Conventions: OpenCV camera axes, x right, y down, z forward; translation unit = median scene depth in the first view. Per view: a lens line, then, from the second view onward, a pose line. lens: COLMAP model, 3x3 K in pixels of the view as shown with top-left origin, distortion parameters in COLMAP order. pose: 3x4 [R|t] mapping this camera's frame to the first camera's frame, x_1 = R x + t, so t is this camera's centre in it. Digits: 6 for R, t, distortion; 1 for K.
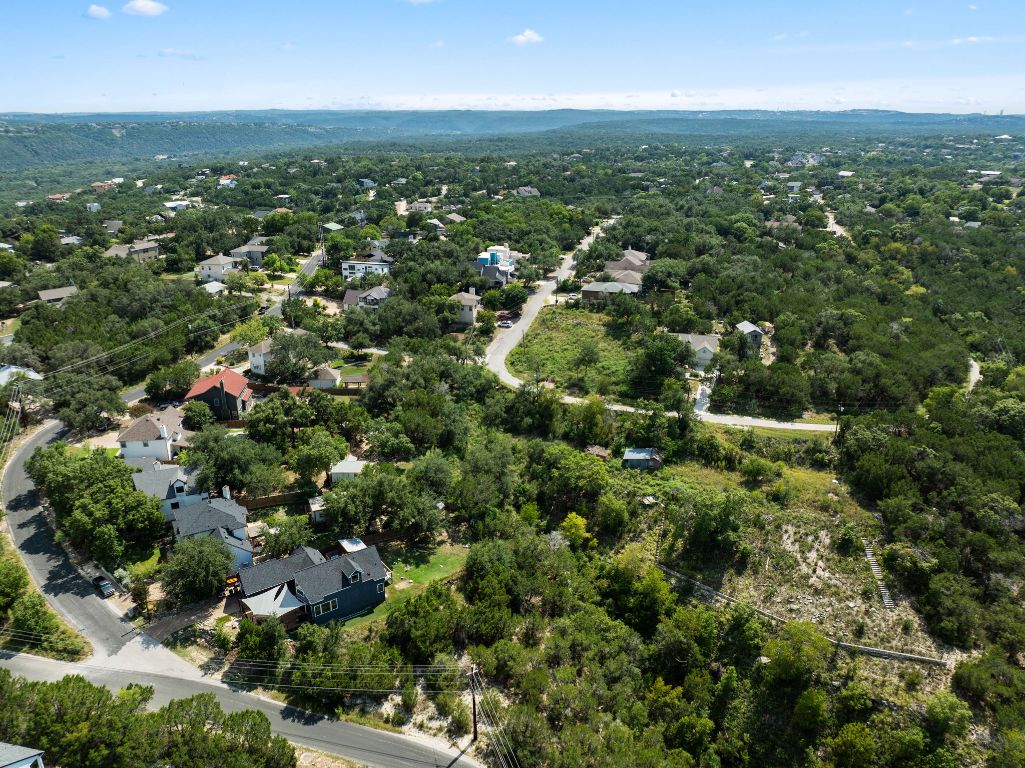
lens RADIAL K [[720.1, 0, 511.6], [0, 720.1, 398.2], [0, 0, 1]] dist [-0.036954, -0.000708]
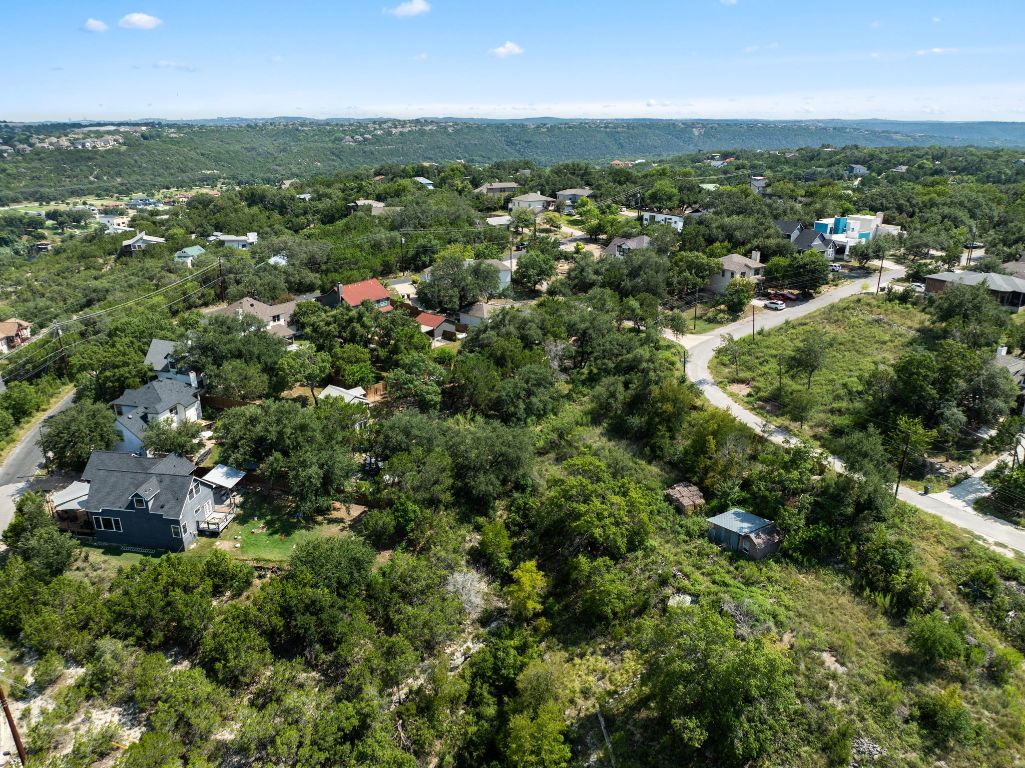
lens RADIAL K [[720.1, 0, 511.6], [0, 720.1, 398.2], [0, 0, 1]] dist [-0.036954, -0.000708]
pose [[0.732035, 0.242064, -0.636813, 0.358349], [-0.249973, 0.964987, 0.079457, -0.012333], [0.633750, 0.101020, 0.766913, 0.447024]]
